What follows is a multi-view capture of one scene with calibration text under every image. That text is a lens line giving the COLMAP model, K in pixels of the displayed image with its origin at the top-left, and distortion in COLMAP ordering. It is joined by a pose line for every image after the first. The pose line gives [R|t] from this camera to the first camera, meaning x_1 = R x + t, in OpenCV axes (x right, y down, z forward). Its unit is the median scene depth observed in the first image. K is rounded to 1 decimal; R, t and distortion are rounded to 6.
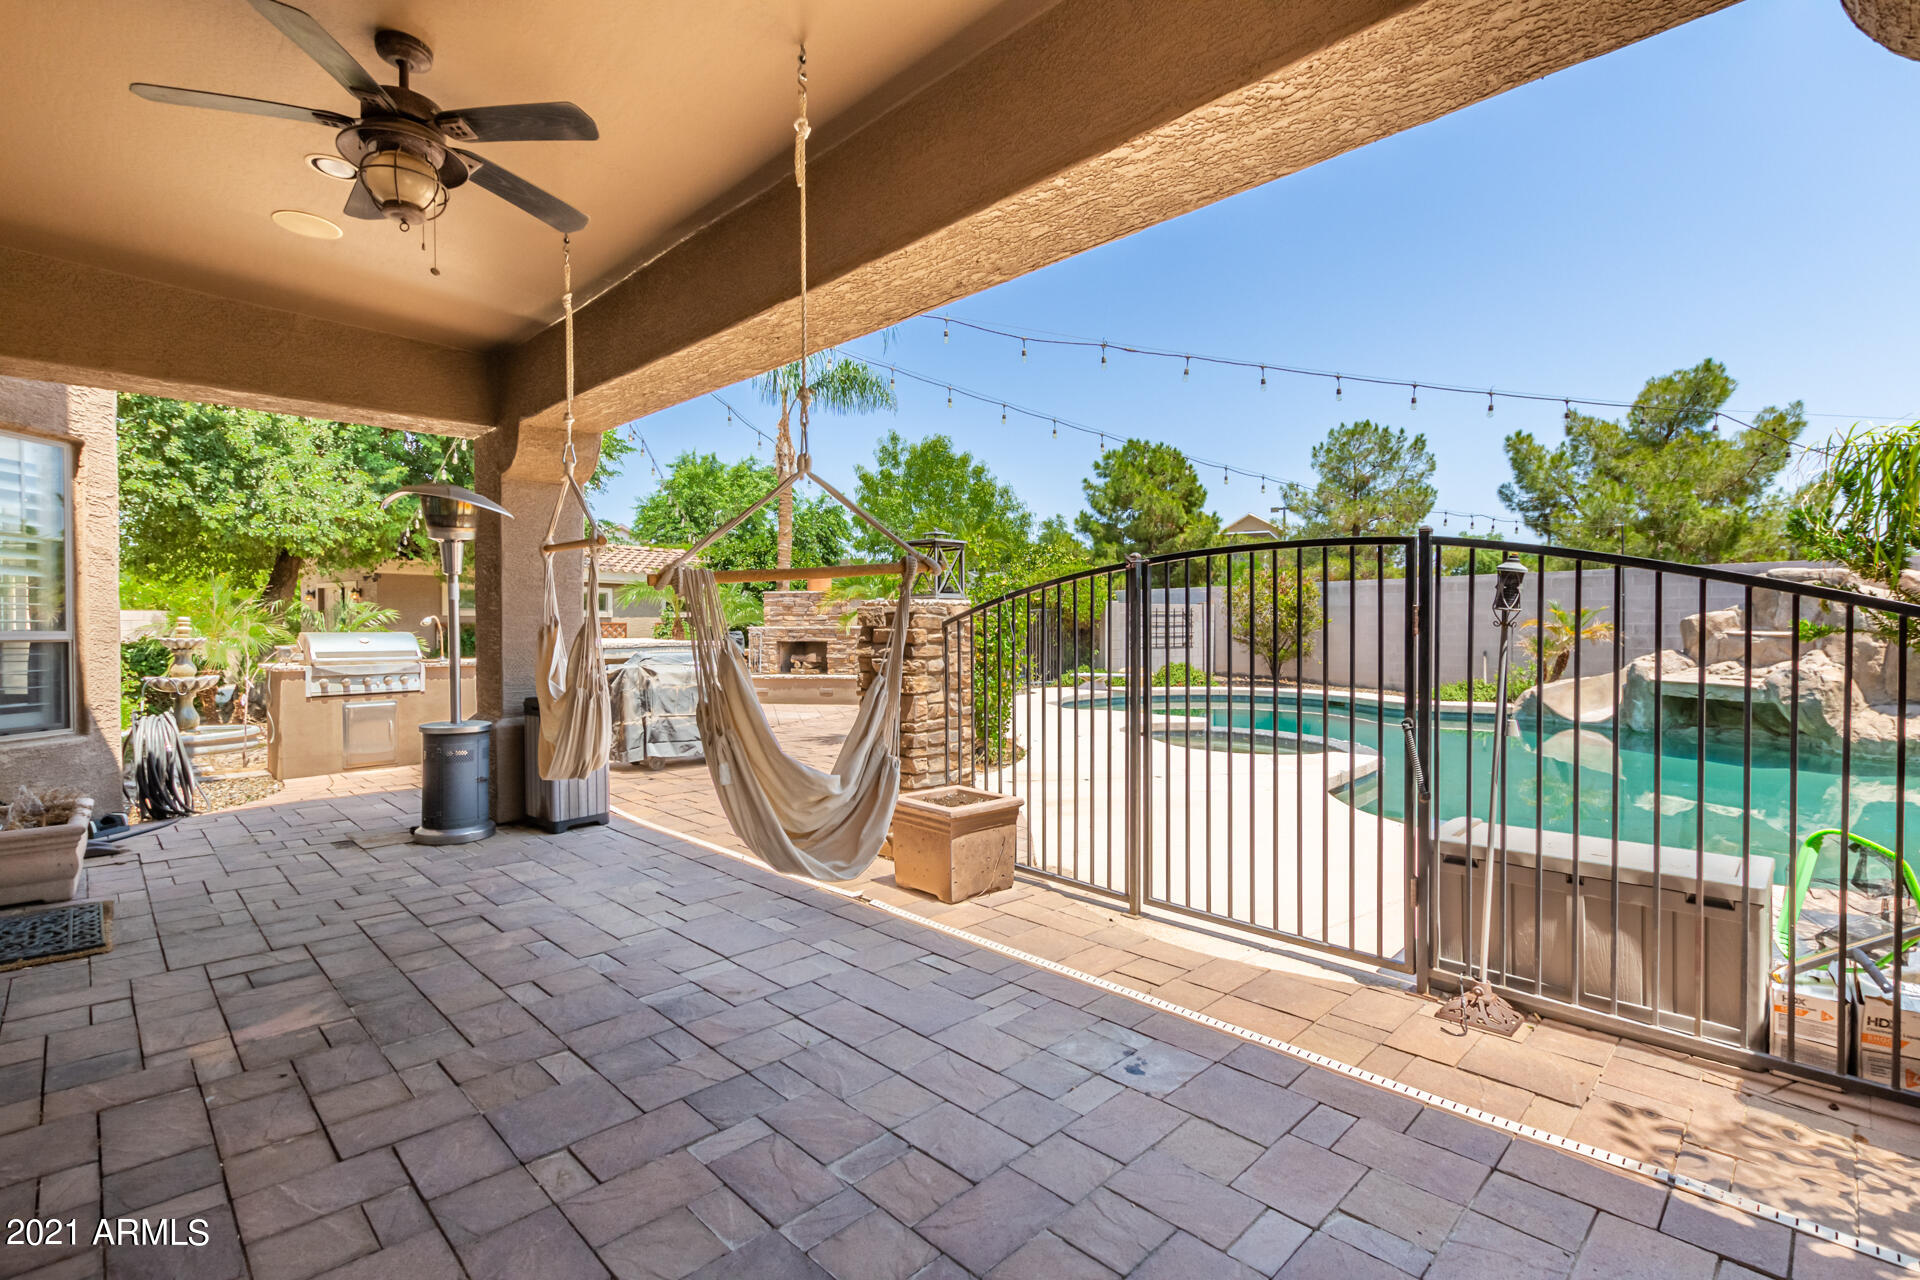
lens RADIAL K [[885.9, 0, 970.3], [0, 885.9, 631.2], [0, 0, 1]] dist [0.011135, -0.000378]
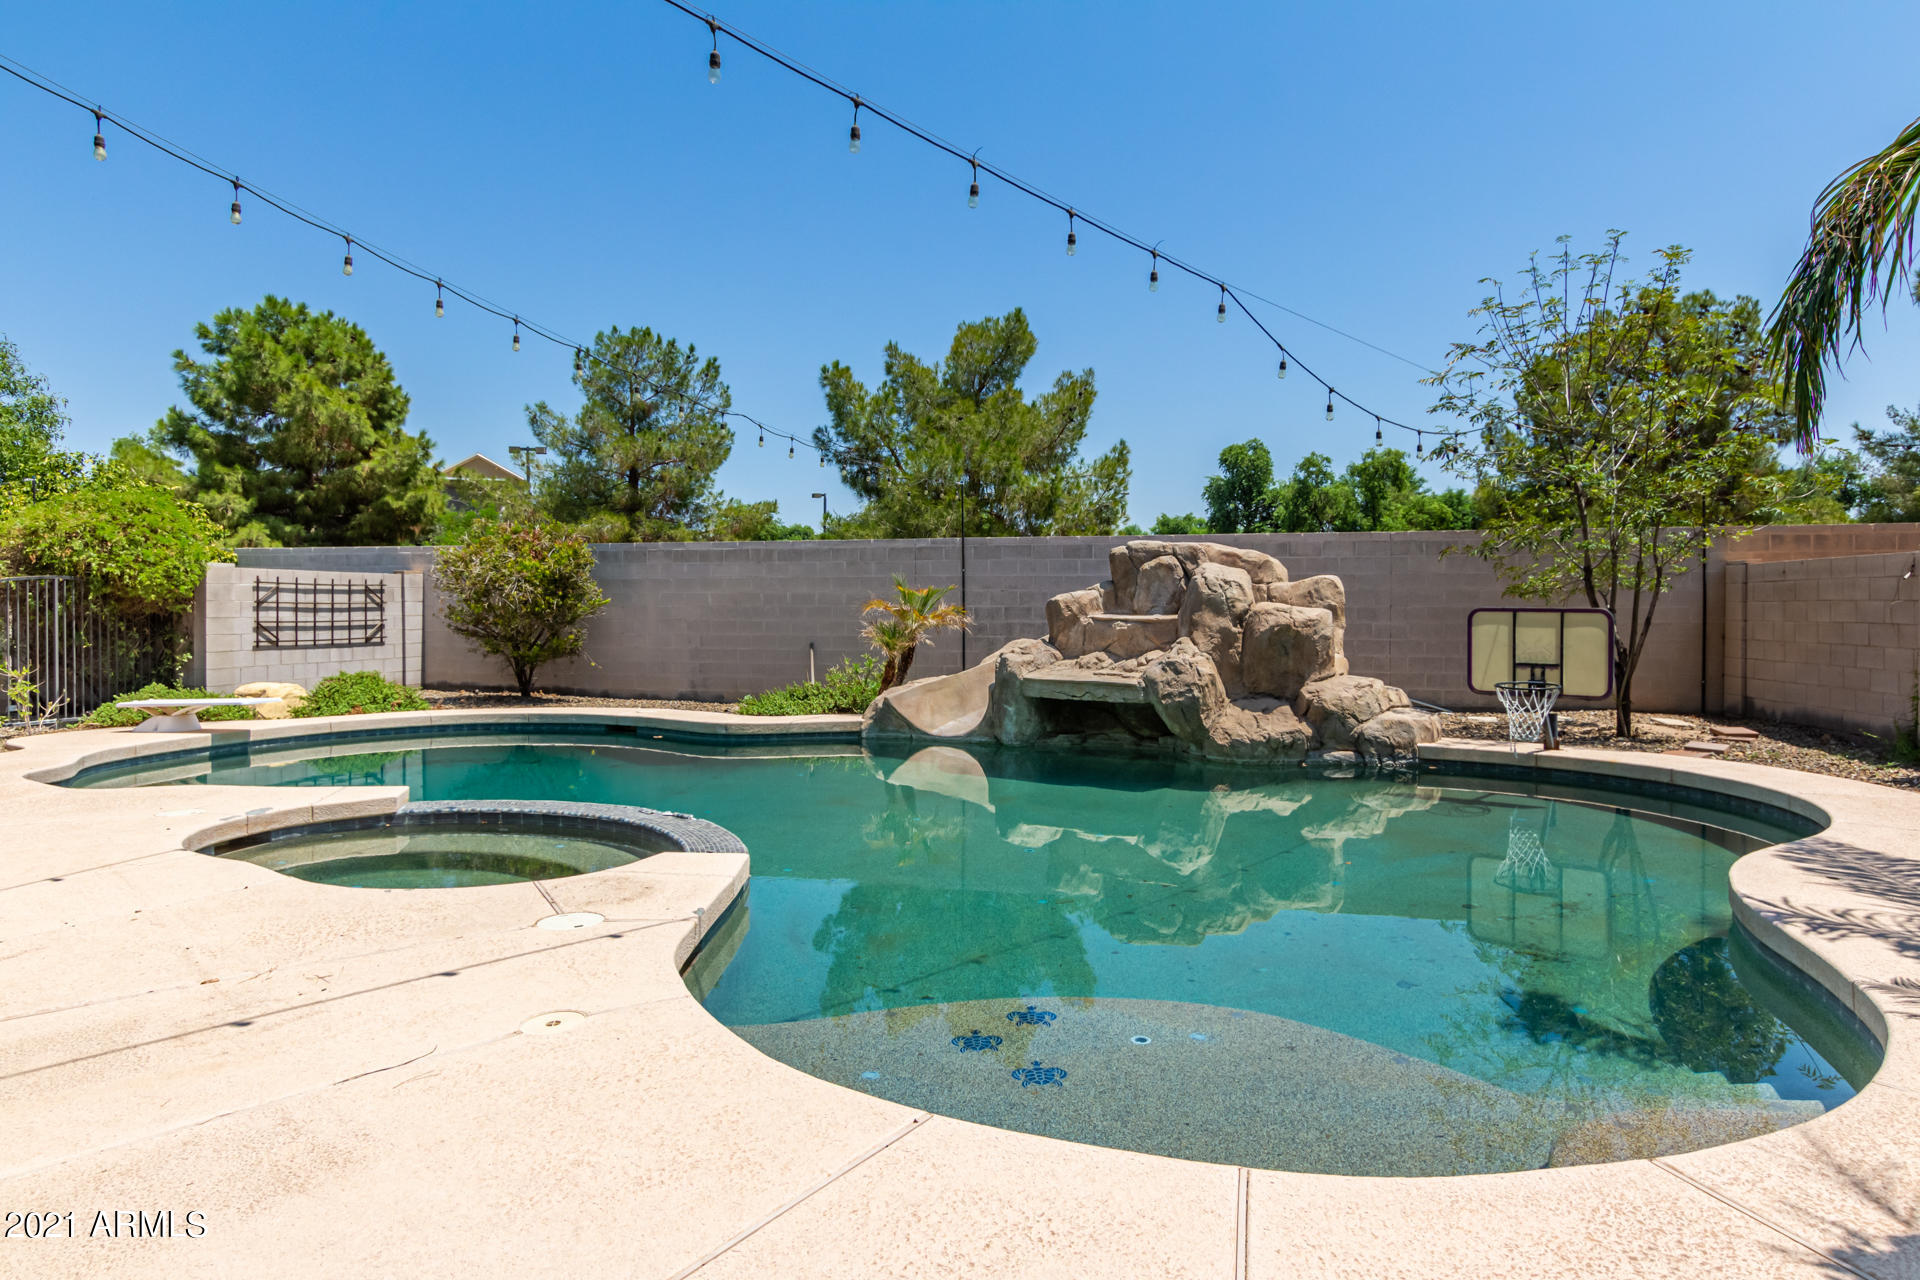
lens RADIAL K [[1102.1, 0, 968.7], [0, 1102.1, 619.8], [0, 0, 1]] dist [0.003678, 0.002777]
pose [[0.749342, -0.005746, 0.662158, 0.056149], [0.003759, 0.999983, 0.004423, -0.000342], [-0.662172, -0.000825, 0.749351, 0.189178]]
